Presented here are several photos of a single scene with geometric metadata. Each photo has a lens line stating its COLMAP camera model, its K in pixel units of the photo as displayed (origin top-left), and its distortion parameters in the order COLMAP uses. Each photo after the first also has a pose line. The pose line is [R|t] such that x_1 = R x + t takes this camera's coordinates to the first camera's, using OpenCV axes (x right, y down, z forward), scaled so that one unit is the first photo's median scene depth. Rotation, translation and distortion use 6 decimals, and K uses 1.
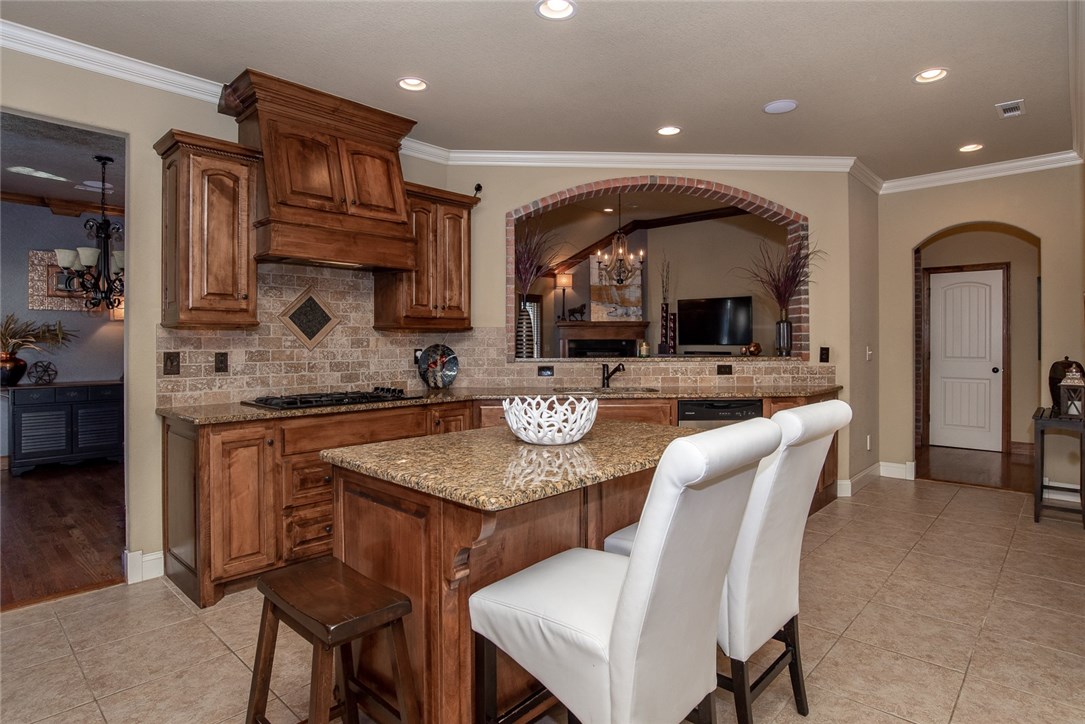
lens RADIAL K [[572.3, 0, 549.1], [0, 572.3, 353.8], [0, 0, 1]] dist [-0.025047, 0.003728]
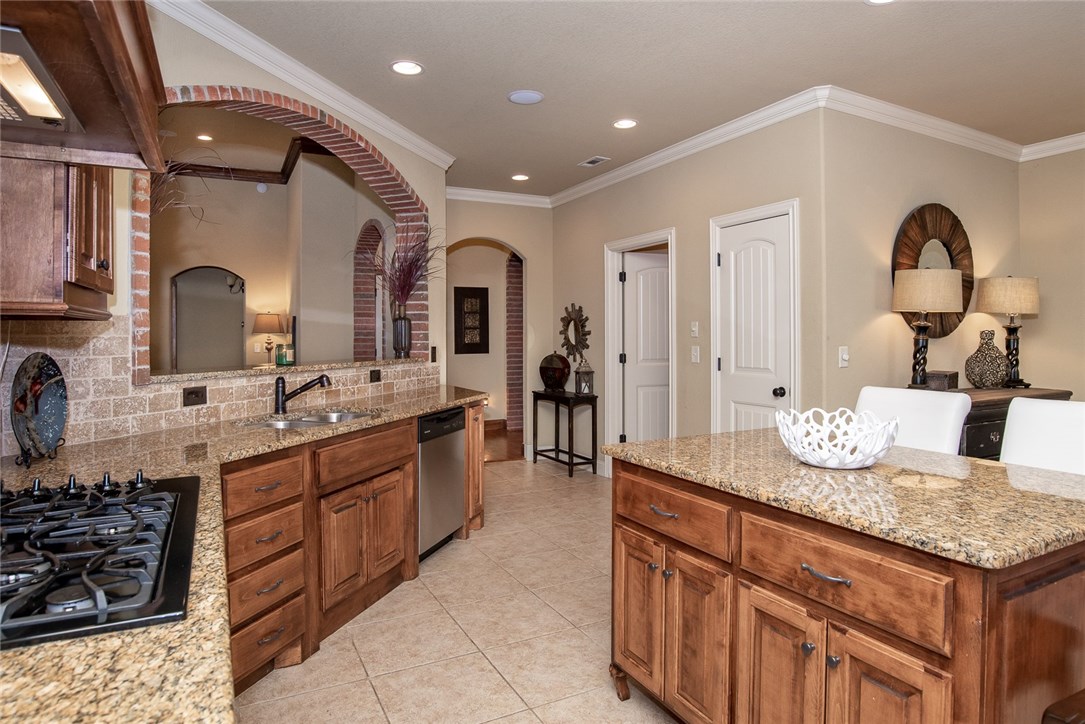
lens RADIAL K [[619.3, 0, 517.5], [0, 619.3, 341.4], [0, 0, 1]] dist [-0.064077, 0.000543]
pose [[0.364032, -0.006680, 0.931362, -0.467008], [0.025159, 0.999680, -0.002664, -0.014747], [-0.931046, 0.024402, 0.364084, 0.525075]]
